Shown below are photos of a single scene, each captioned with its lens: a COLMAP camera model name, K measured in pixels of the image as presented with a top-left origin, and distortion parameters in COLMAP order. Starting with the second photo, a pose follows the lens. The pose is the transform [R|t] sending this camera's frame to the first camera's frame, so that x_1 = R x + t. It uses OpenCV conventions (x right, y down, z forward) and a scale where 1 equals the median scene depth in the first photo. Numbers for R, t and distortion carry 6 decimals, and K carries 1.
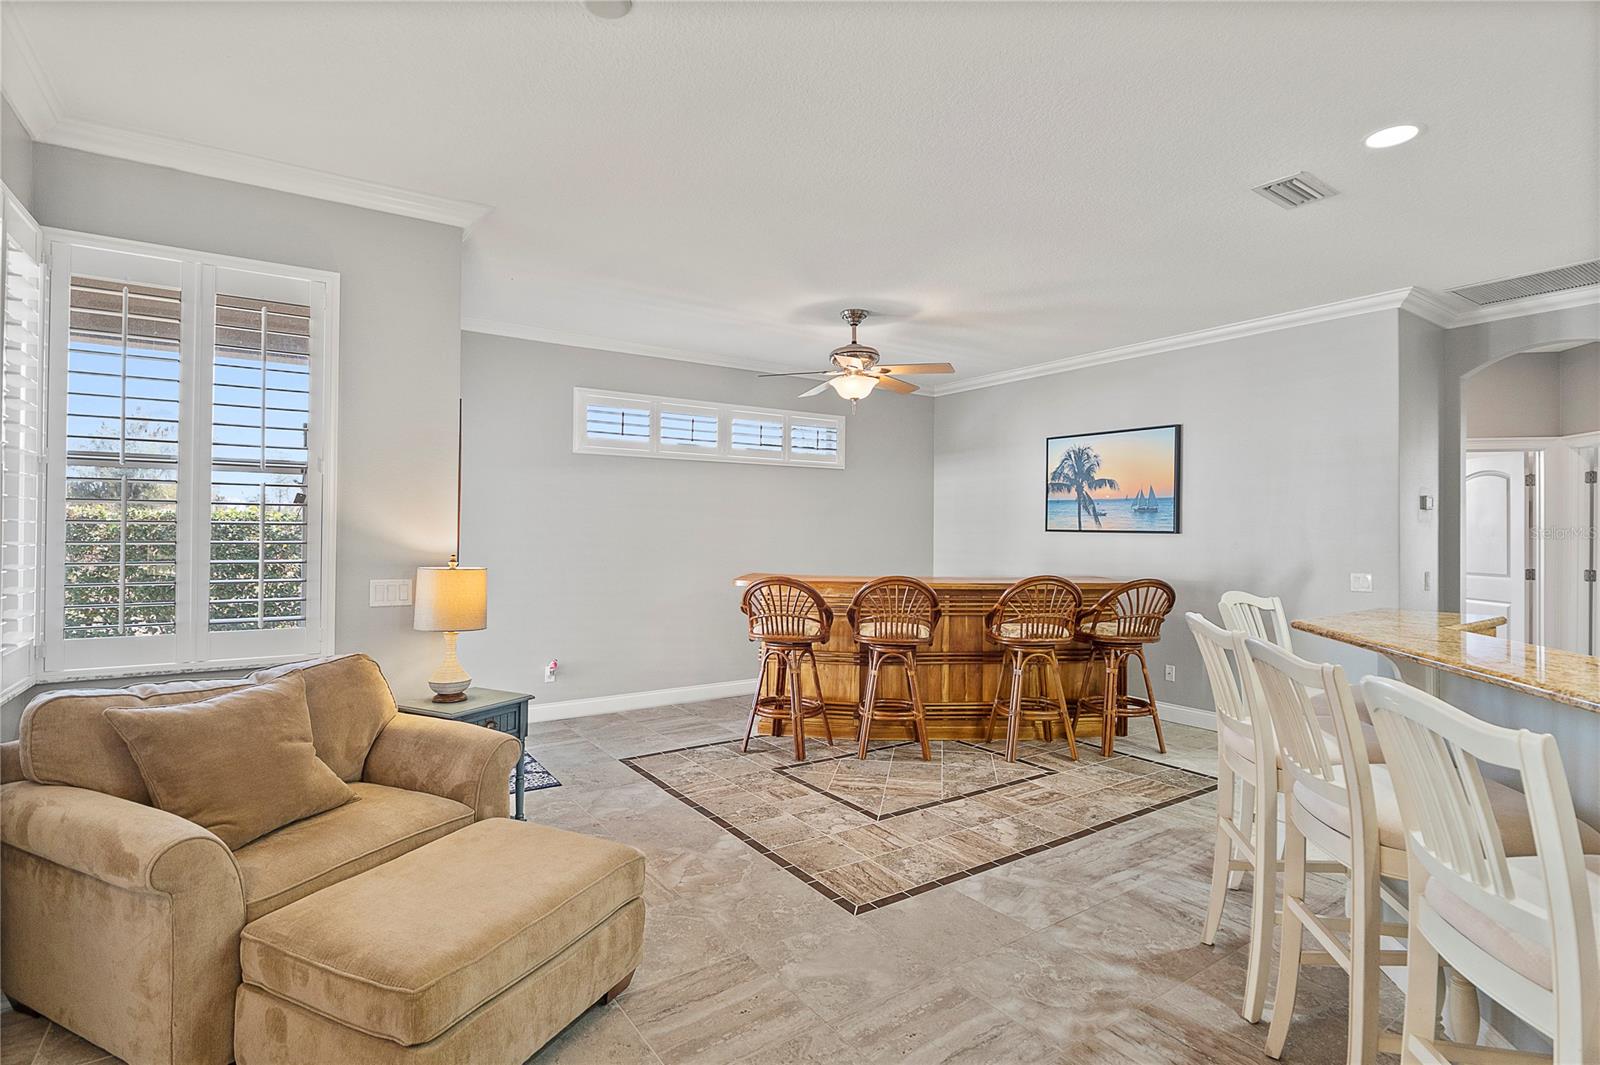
lens RADIAL K [[792.0, 0, 808.4], [0, 792.0, 537.7], [0, 0, 1]] dist [-0.002052, -0.001300]
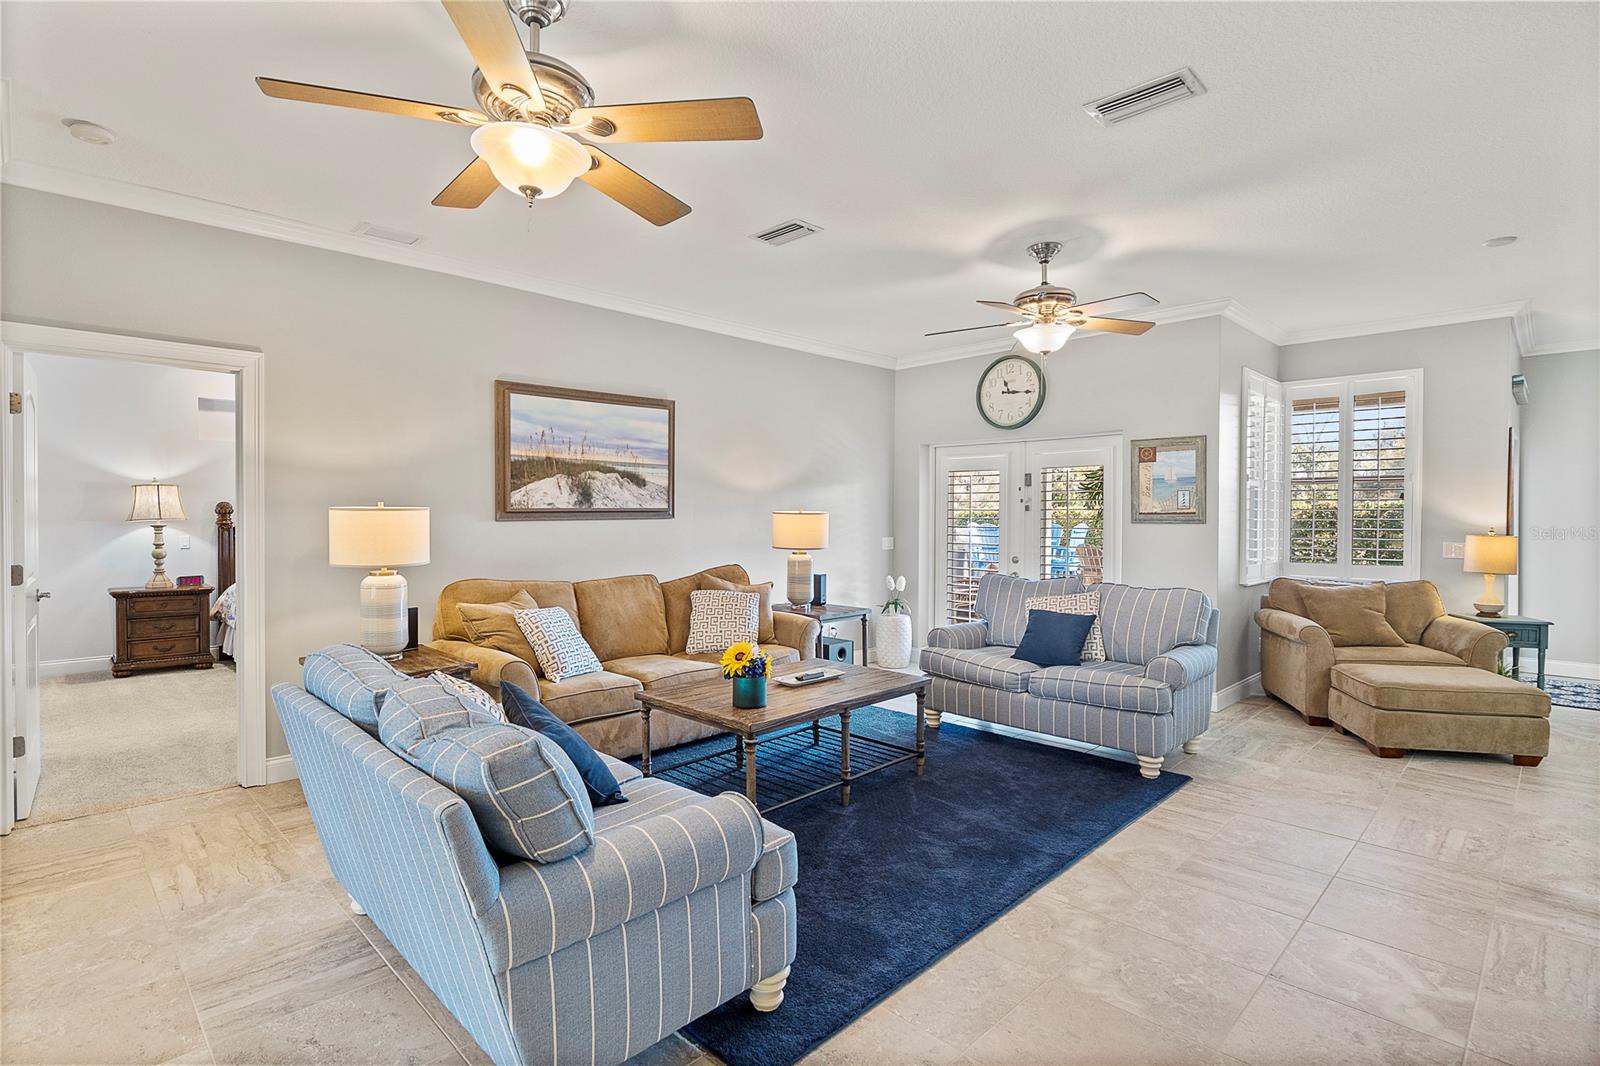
lens RADIAL K [[769.9, 0, 809.9], [0, 769.9, 531.3], [0, 0, 1]] dist [-0.003312, -0.001510]
pose [[0.187876, 0.006607, -0.982171, 0.950873], [-0.003846, 0.999975, 0.005991, 0.027820], [0.982185, 0.002652, 0.187896, -0.767701]]
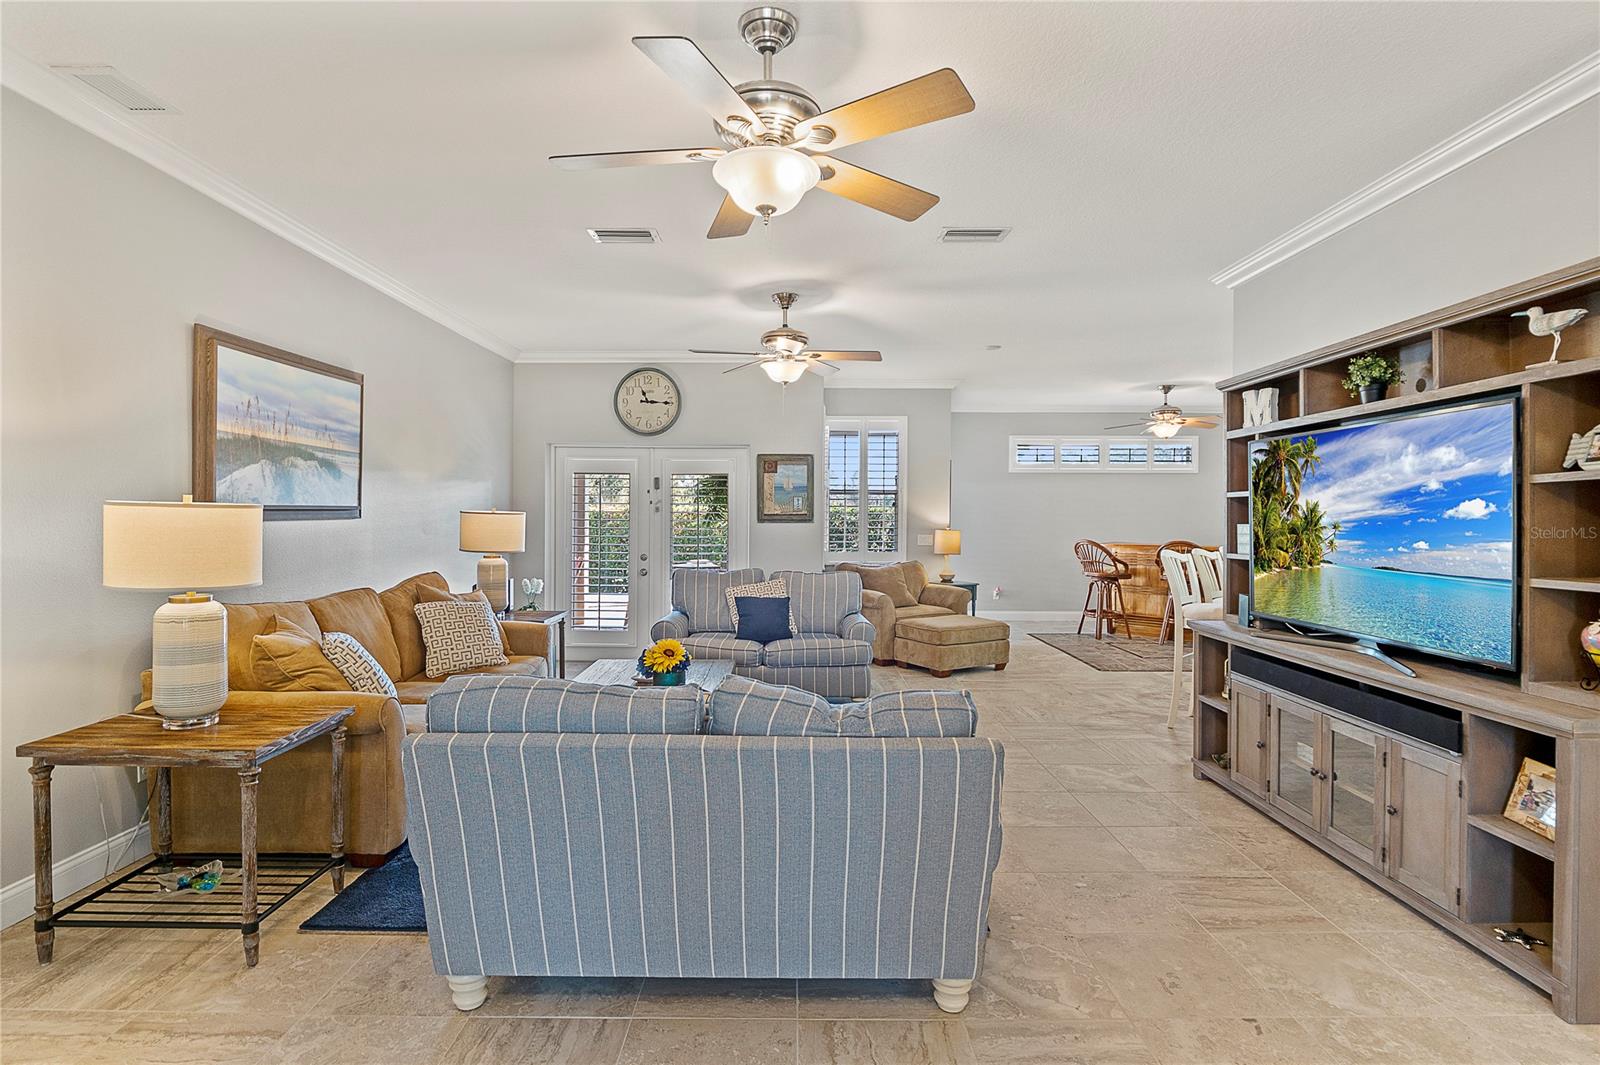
lens RADIAL K [[789.9, 0, 800.0], [0, 789.9, 532.5], [0, 0, 1]] dist [0.002354, -0.000380]
pose [[0.824761, 0.001955, -0.565479, 0.664753], [0.002966, 0.999965, 0.007783, 0.027170], [0.565474, -0.008096, 0.824726, -1.524170]]
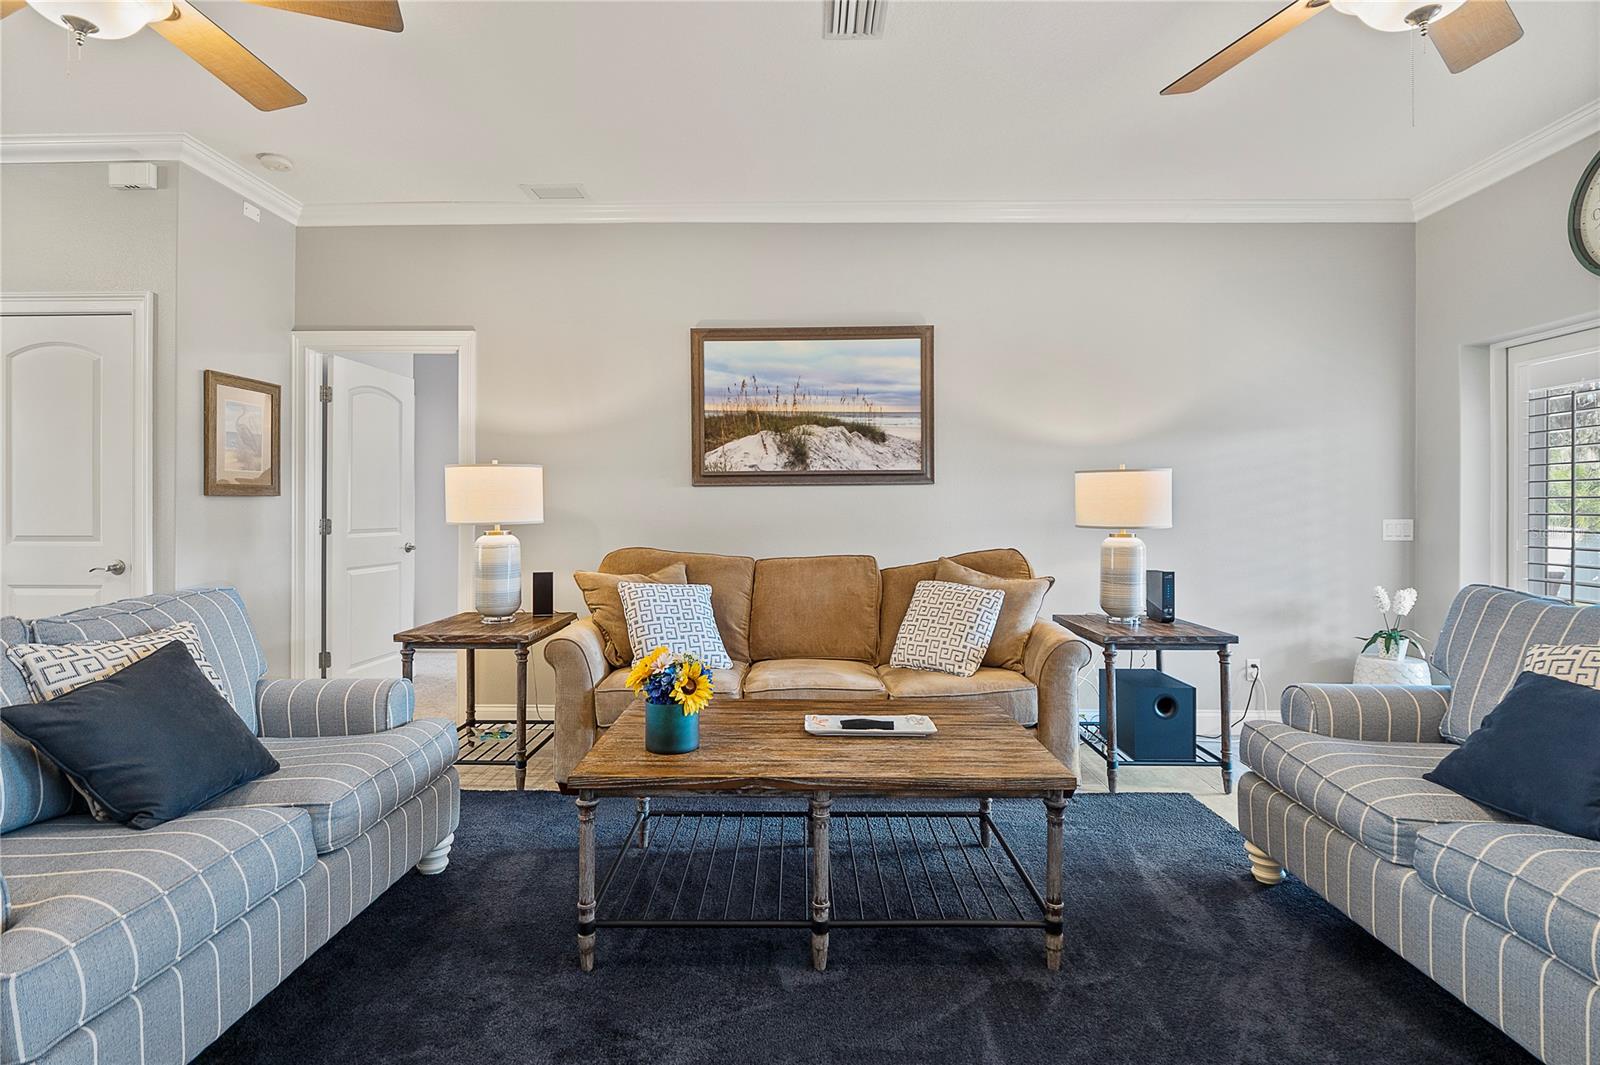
lens RADIAL K [[790.7, 0, 801.0], [0, 790.7, 511.9], [0, 0, 1]] dist [-0.001071, -0.011041]
pose [[-0.578332, -0.015976, -0.815645, 0.369010], [-0.013382, 0.999859, -0.010096, 0.076207], [0.815692, 0.005076, -0.578464, -0.124477]]
